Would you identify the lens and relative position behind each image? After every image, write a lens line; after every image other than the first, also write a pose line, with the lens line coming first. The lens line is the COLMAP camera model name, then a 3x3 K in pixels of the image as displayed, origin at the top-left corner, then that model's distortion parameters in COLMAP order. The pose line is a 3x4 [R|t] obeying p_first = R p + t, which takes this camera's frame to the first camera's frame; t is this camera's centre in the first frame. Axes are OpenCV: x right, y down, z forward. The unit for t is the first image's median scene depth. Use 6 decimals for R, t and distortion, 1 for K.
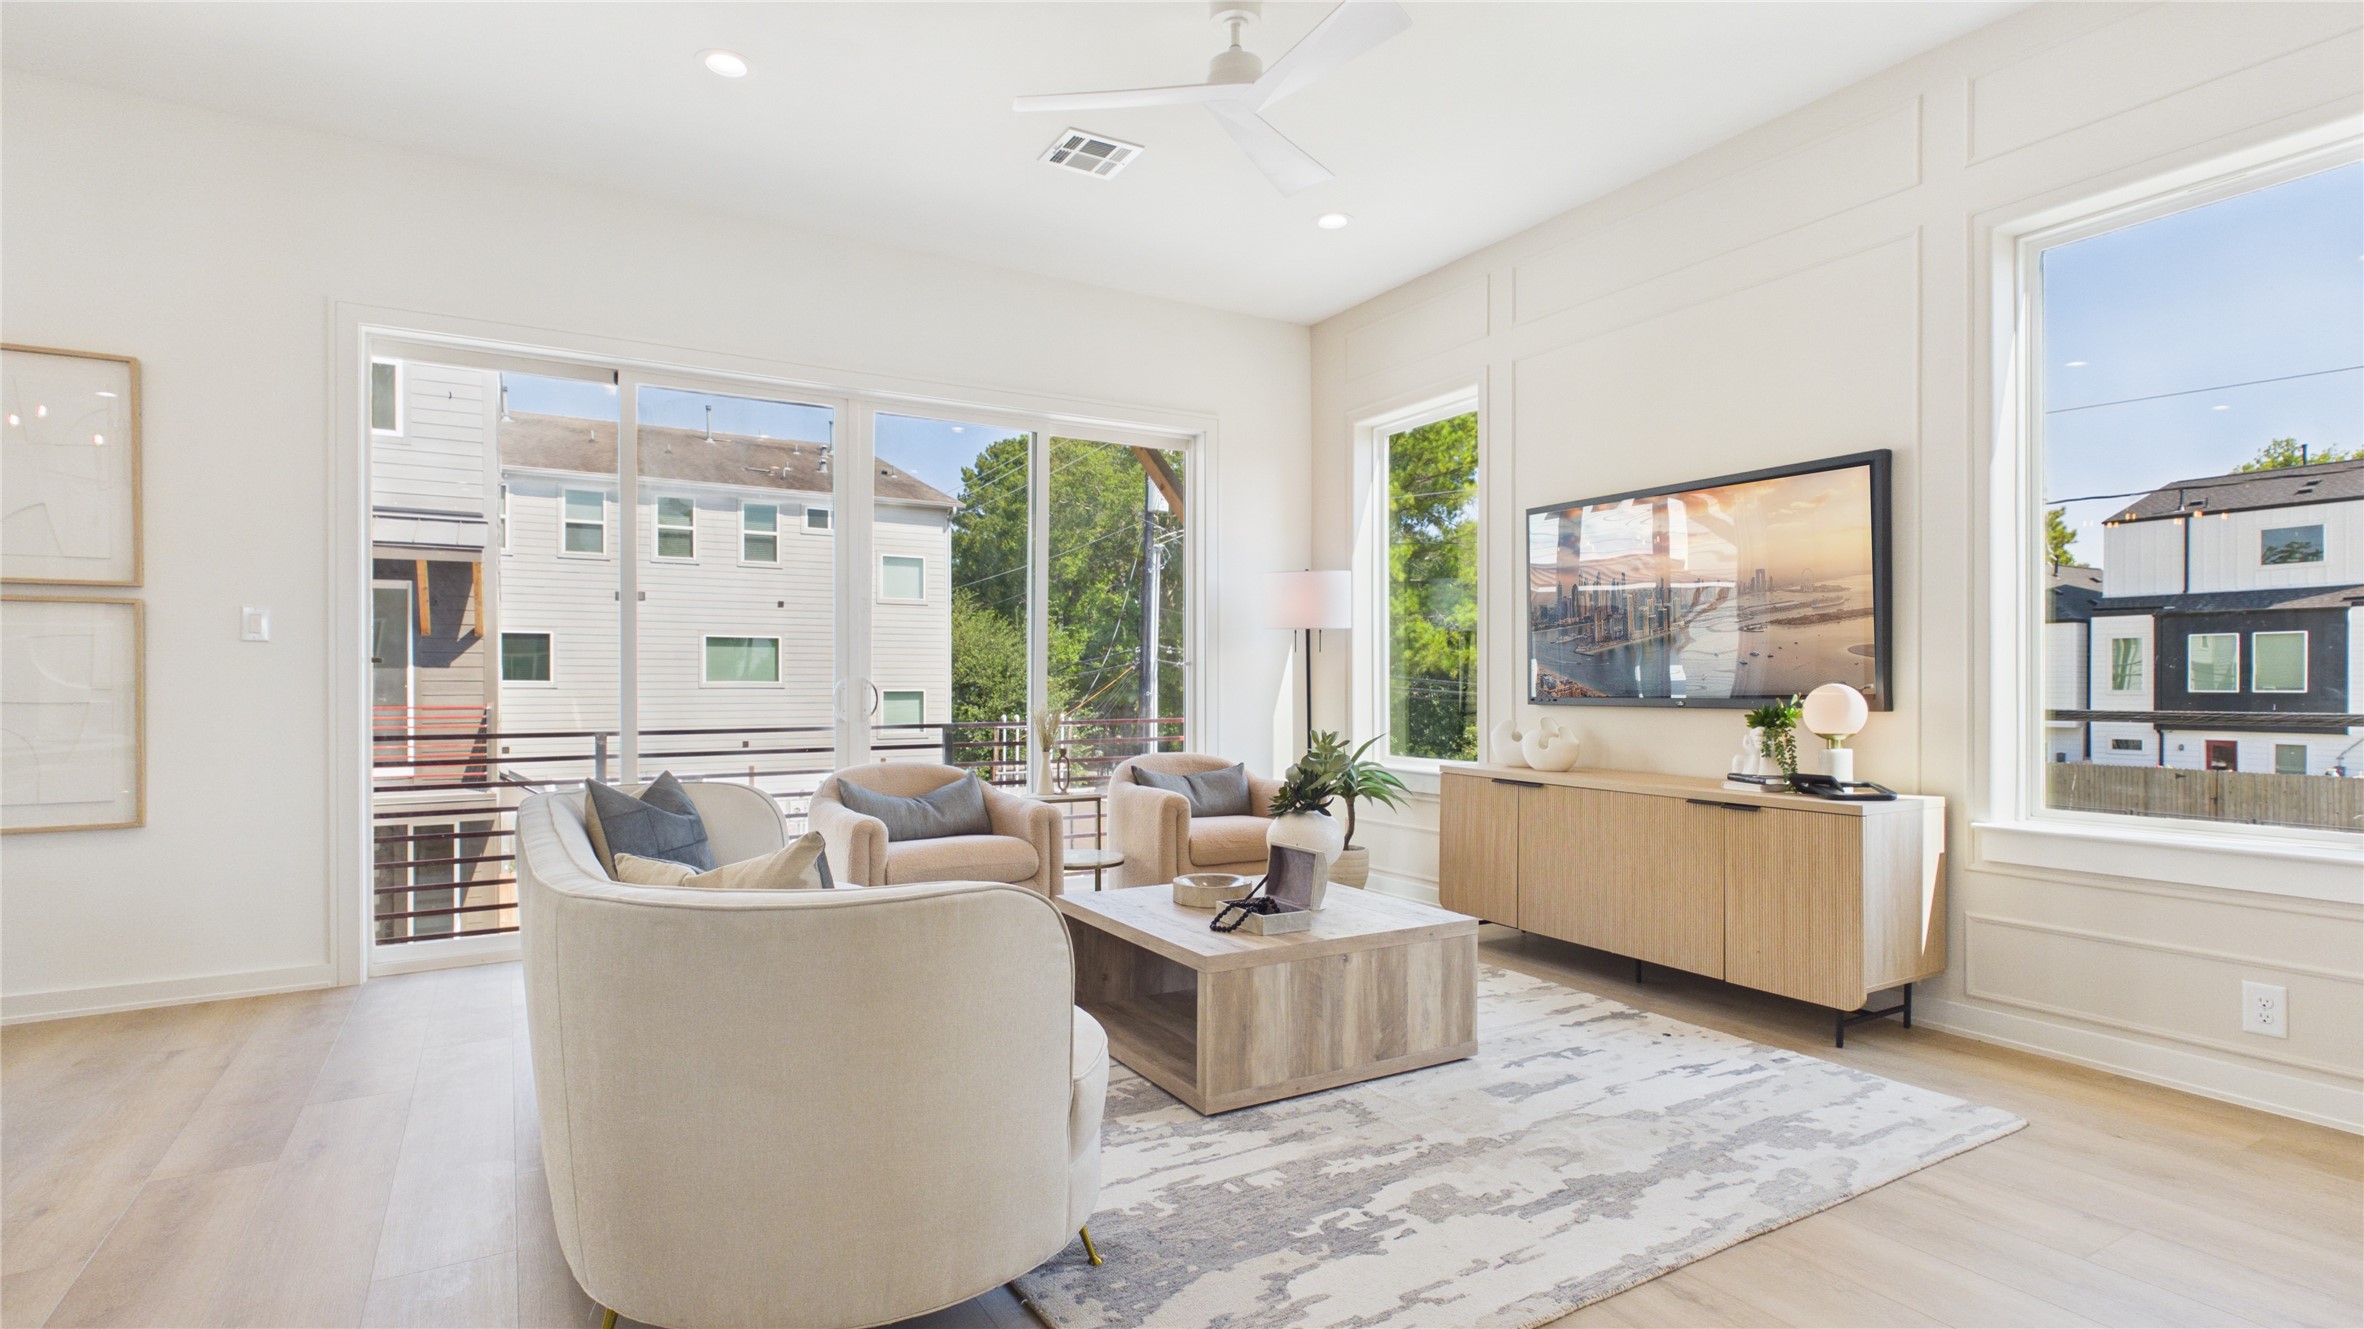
lens RADIAL K [[1136.9, 0, 1184.5], [0, 1136.9, 692.4], [0, 0, 1]] dist [-0.000959, 0.000234]
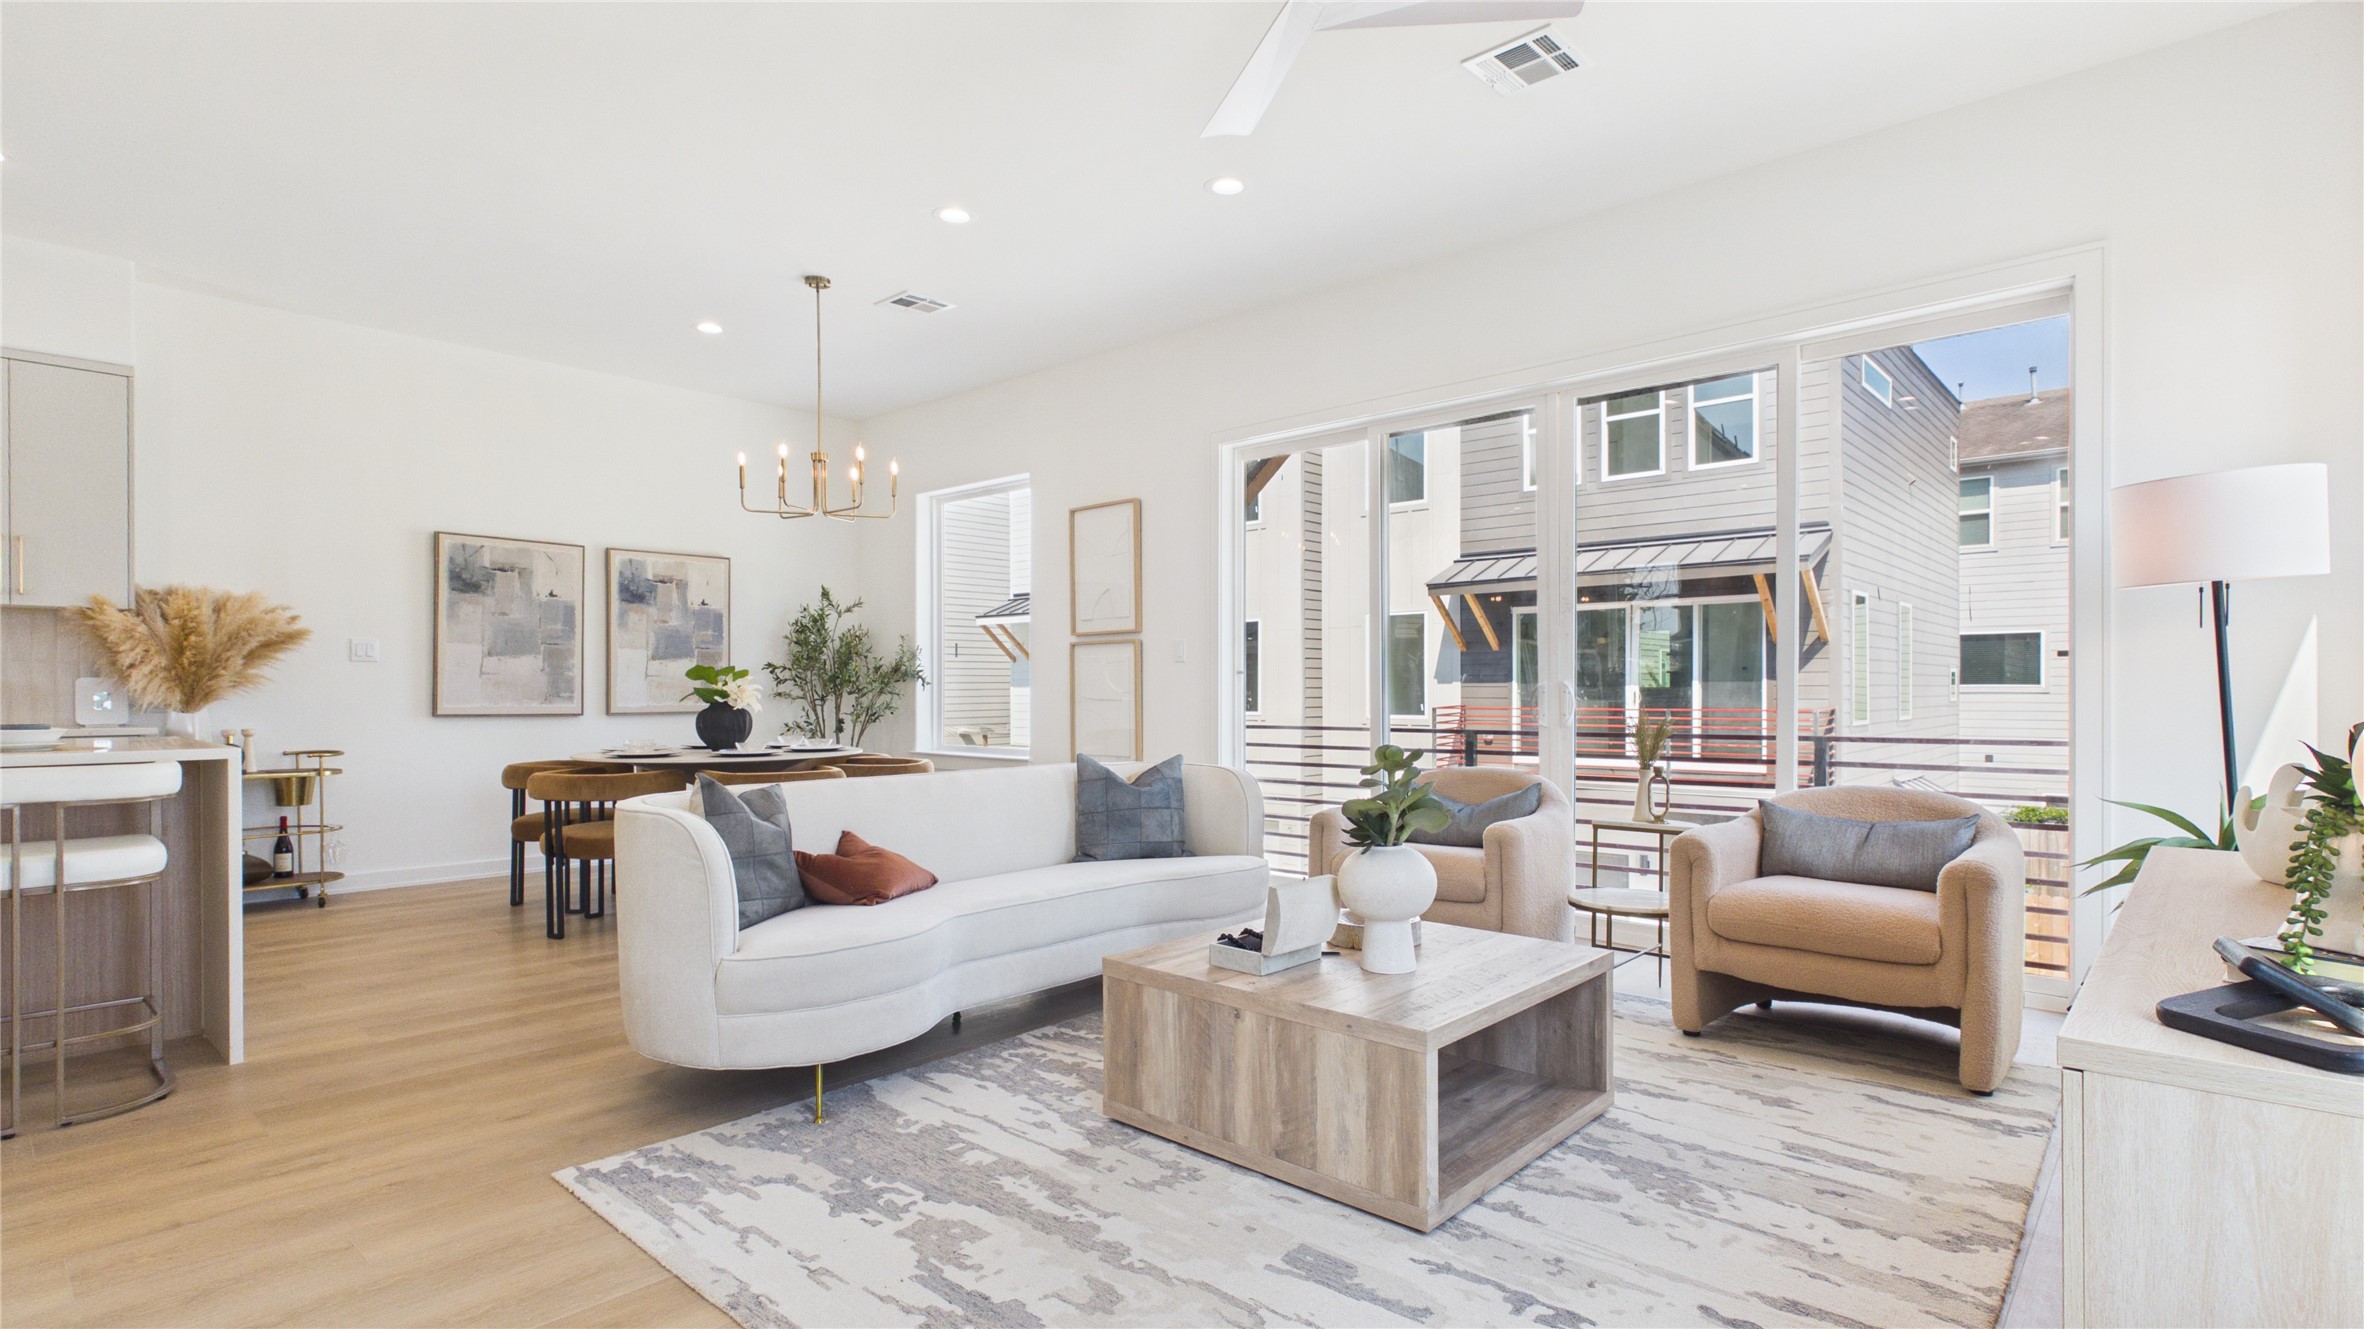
lens RADIAL K [[1136.9, 0, 1184.5], [0, 1136.9, 692.4], [0, 0, 1]] dist [-0.000959, 0.000234]
pose [[0.298289, 0.001146, -0.954475, 0.980701], [-0.004665, 0.999989, -0.000257, -0.003449], [0.954464, 0.004530, 0.298291, 0.748109]]
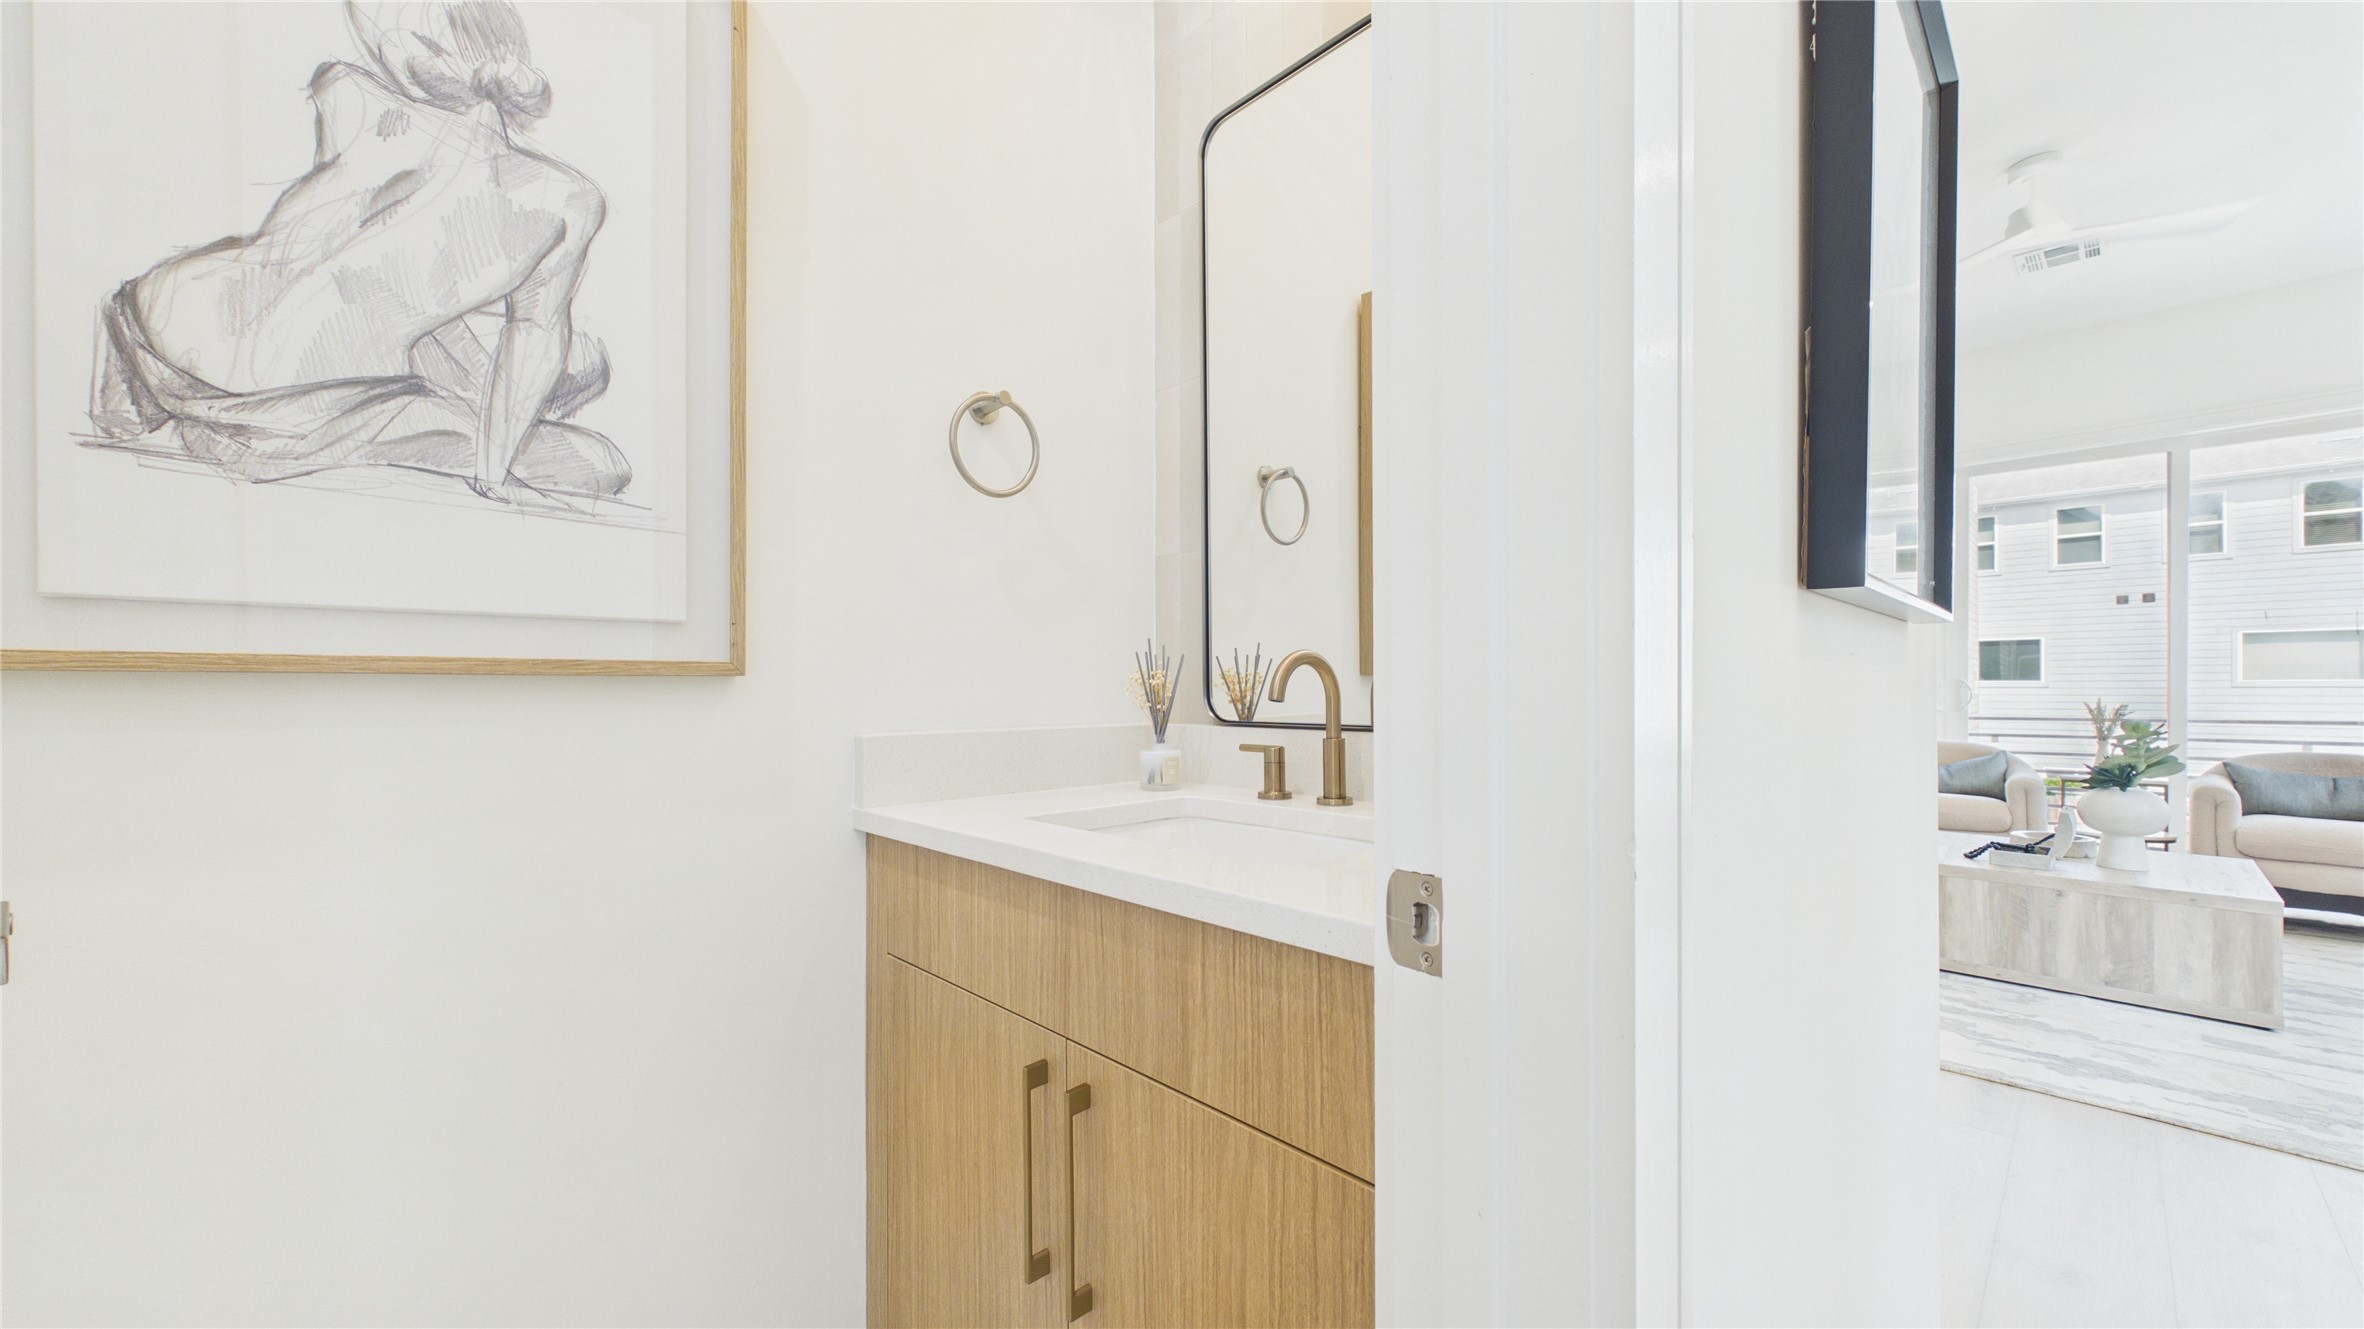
lens RADIAL K [[859.6, 0, 1186.0], [0, 859.6, 691.9], [0, 0, 1]] dist [-0.000050, -0.000099]
pose [[0.215677, 0.002973, -0.976460, 0.934758], [-0.001813, 0.999995, 0.002645, 0.001230], [0.976463, 0.001200, 0.215682, -0.203234]]
